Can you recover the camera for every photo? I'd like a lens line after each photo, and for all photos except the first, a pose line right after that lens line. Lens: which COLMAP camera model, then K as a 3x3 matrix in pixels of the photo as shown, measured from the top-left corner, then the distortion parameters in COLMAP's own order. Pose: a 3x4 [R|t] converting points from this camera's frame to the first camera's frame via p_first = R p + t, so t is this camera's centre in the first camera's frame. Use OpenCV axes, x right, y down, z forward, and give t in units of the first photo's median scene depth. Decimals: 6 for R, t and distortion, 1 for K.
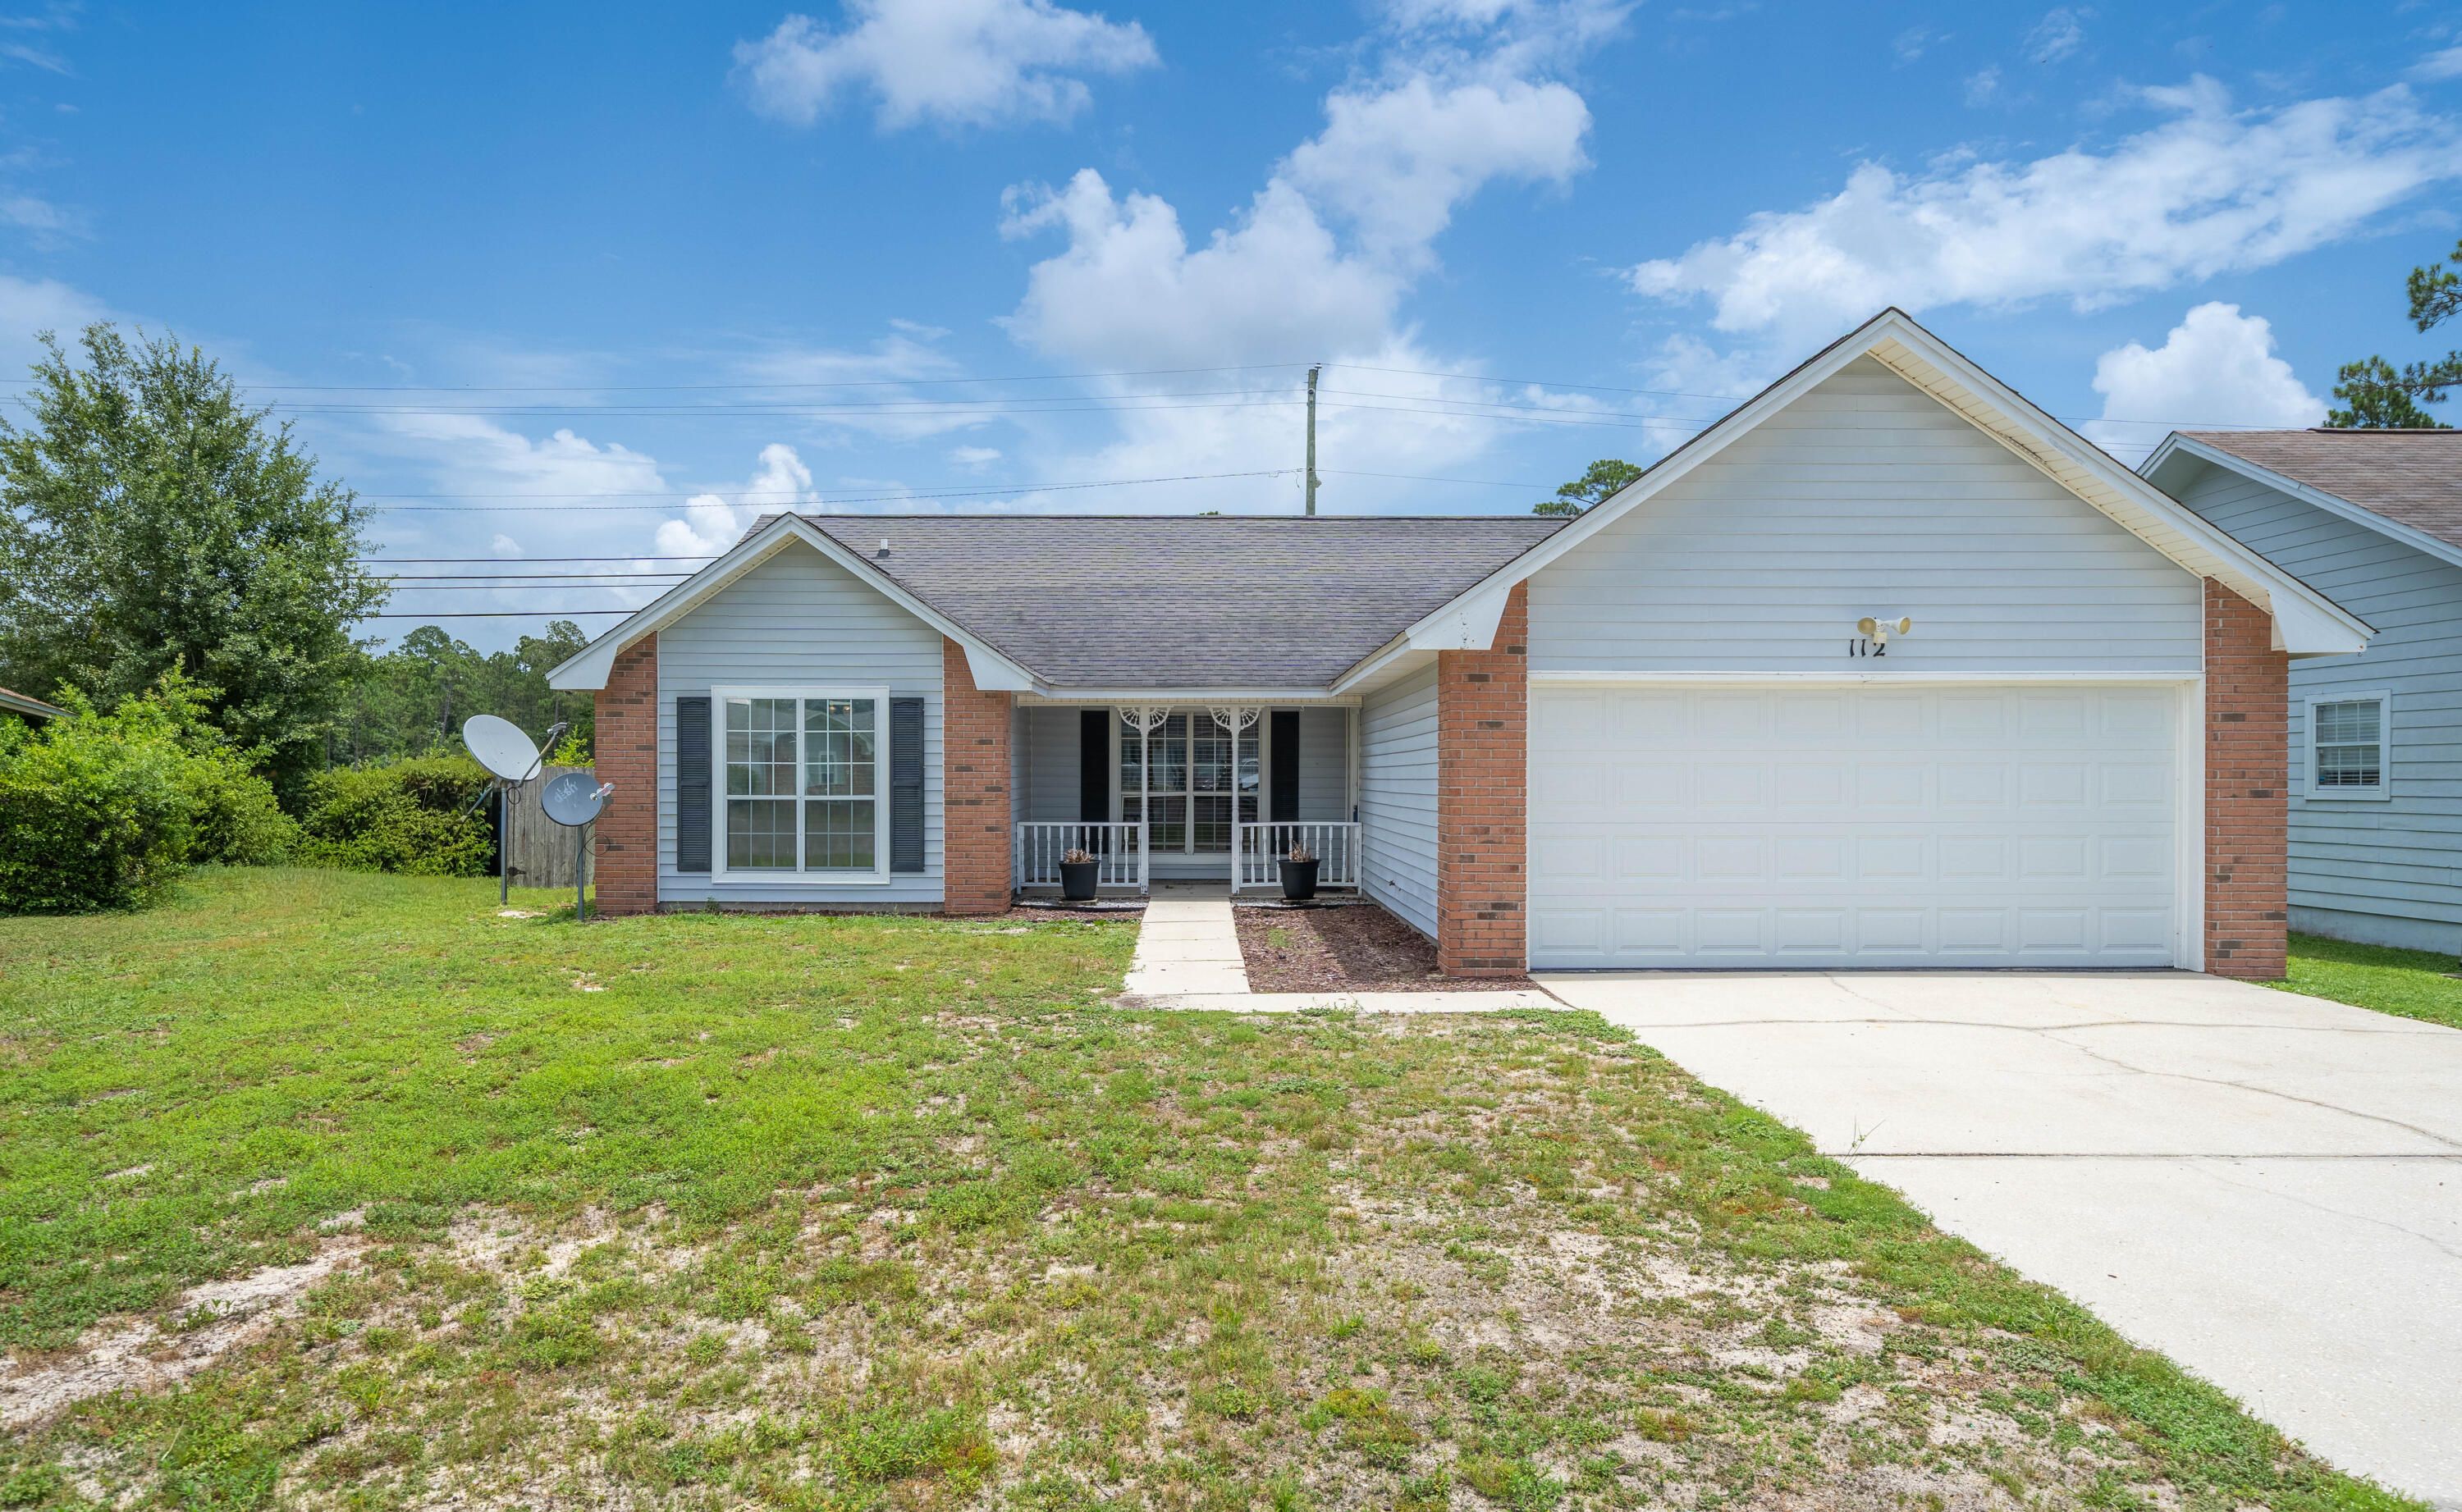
lens RADIAL K [[1522.3, 0, 1231.0], [0, 1522.3, 775.5], [0, 0, 1]] dist [-0.003808, -0.000668]
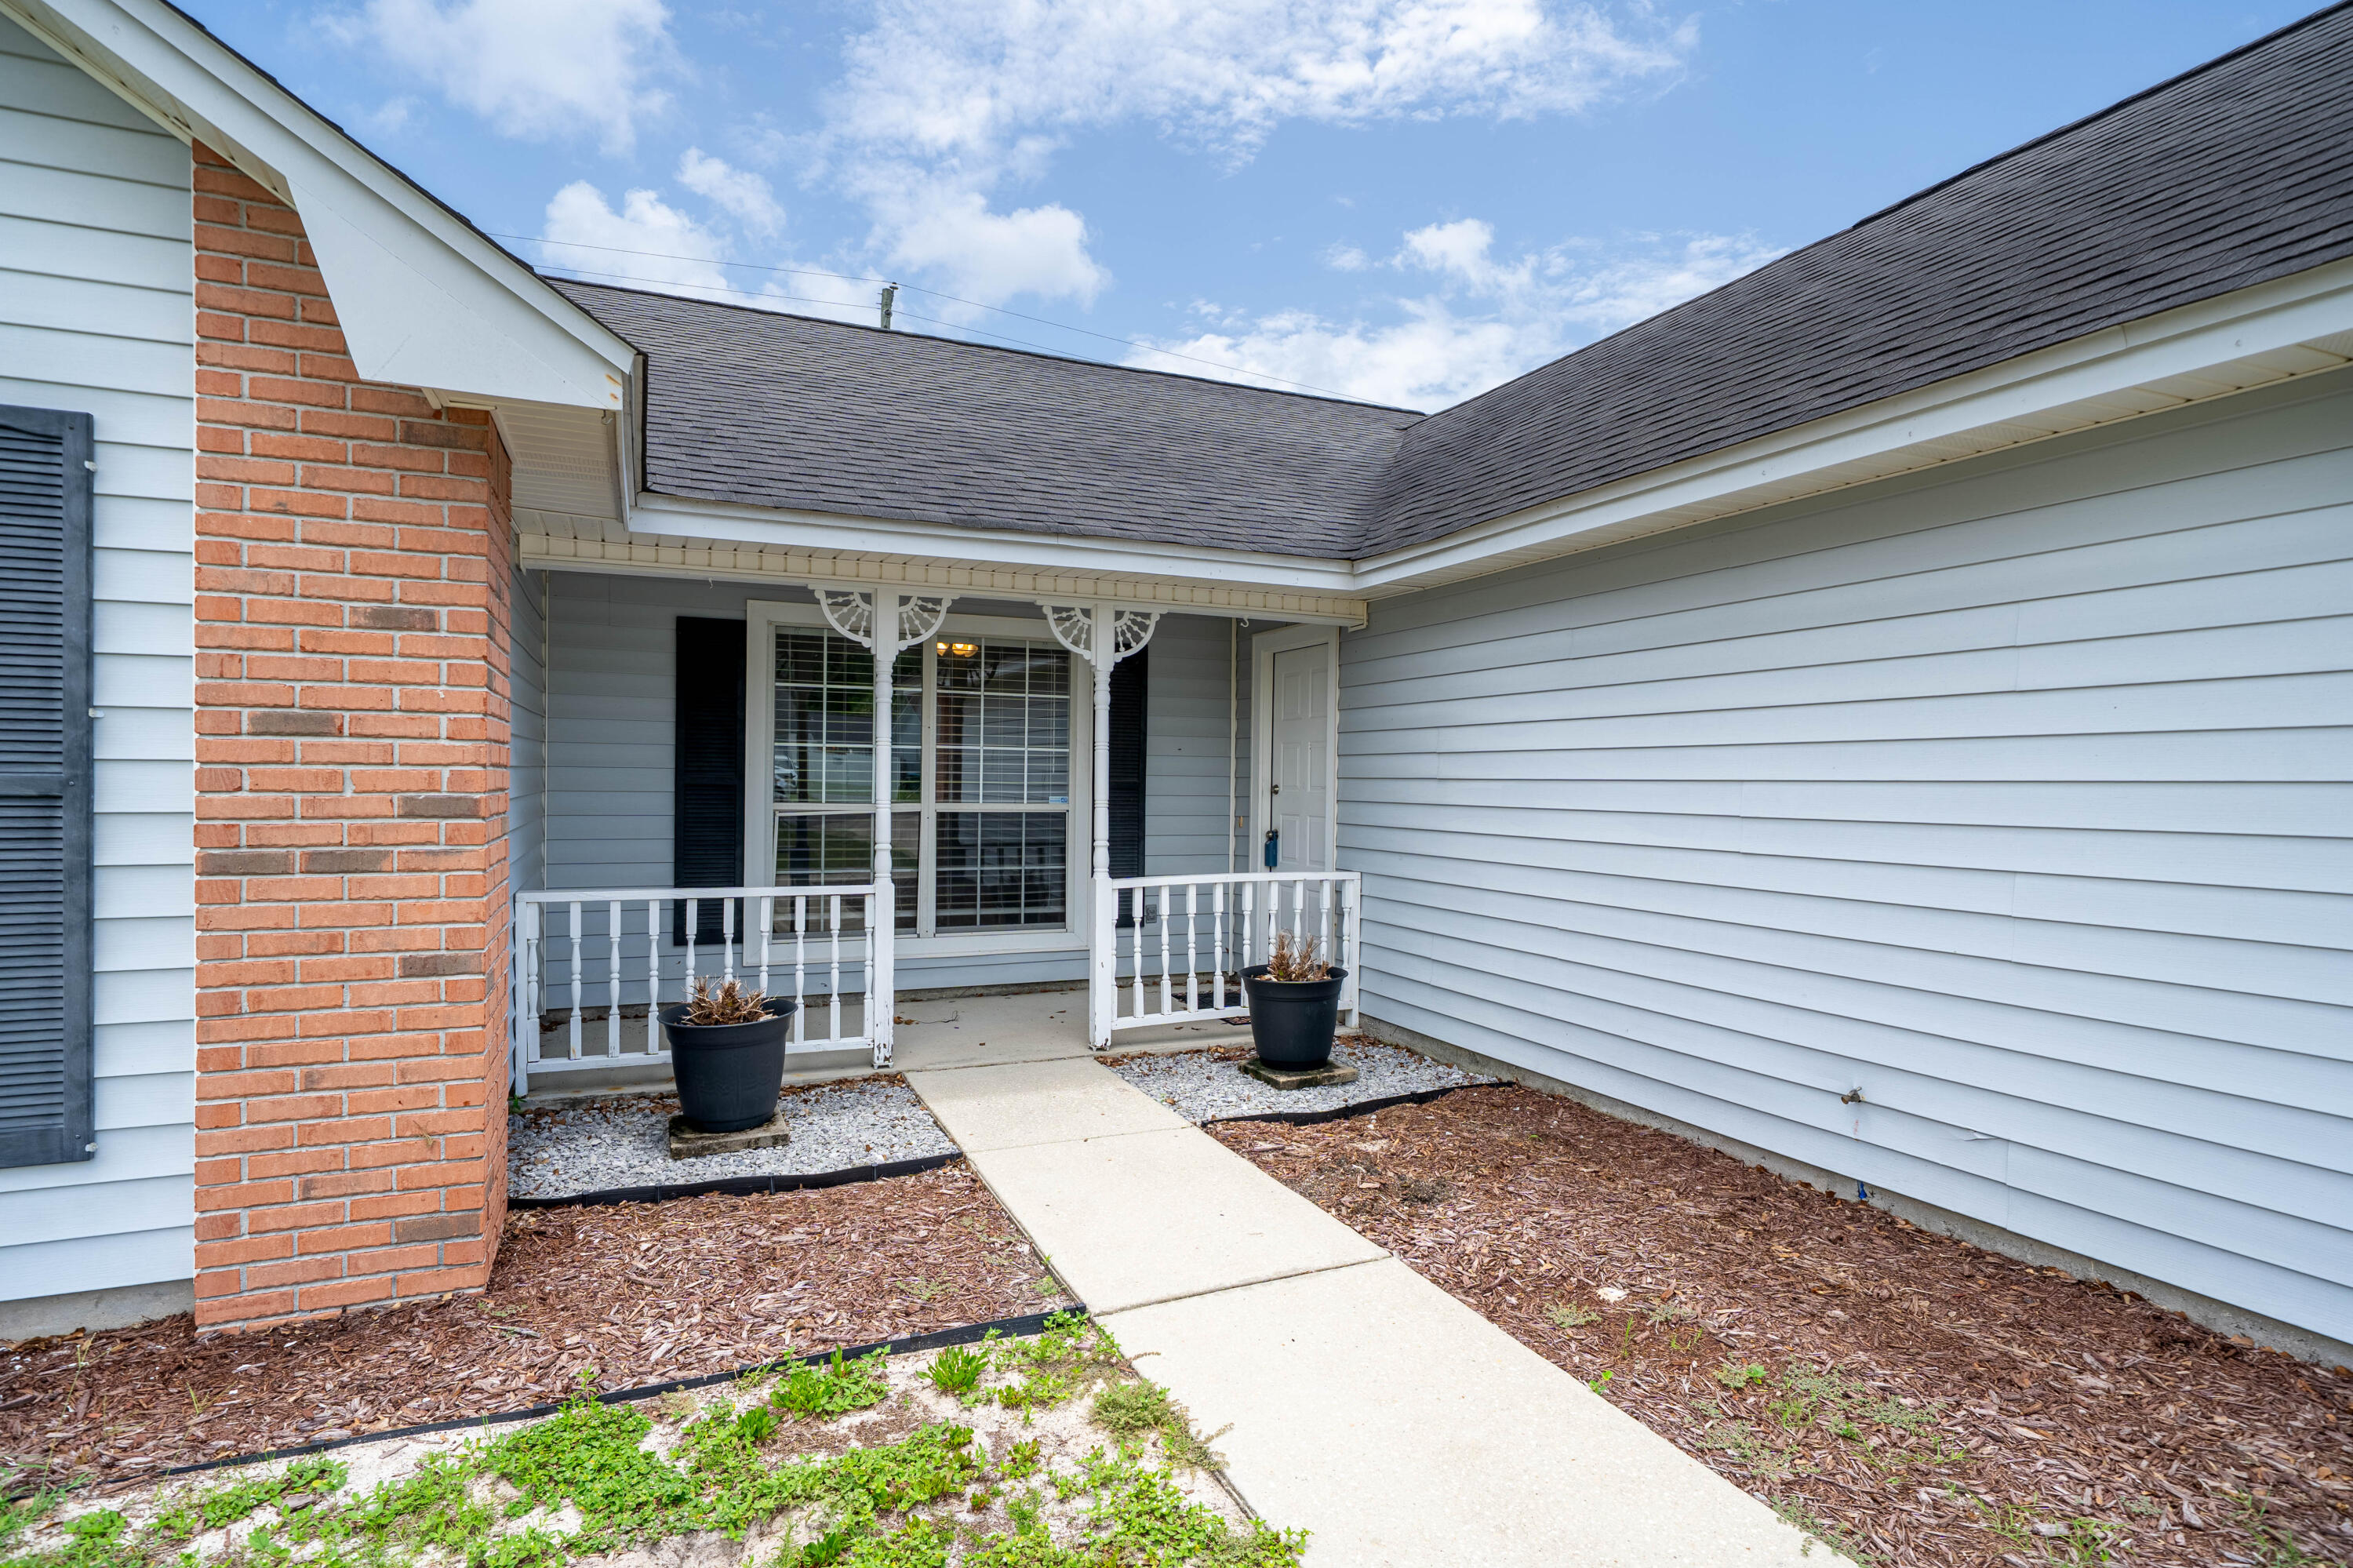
lens RADIAL K [[1215.0, 0, 1170.0], [0, 1215.0, 795.2], [0, 0, 1]] dist [0.036297, -0.000443]
pose [[0.932051, 0.002095, 0.362321, -0.116382], [-0.005451, 0.999951, 0.008241, 0.004540], [-0.362286, -0.009656, 0.932017, 0.761601]]
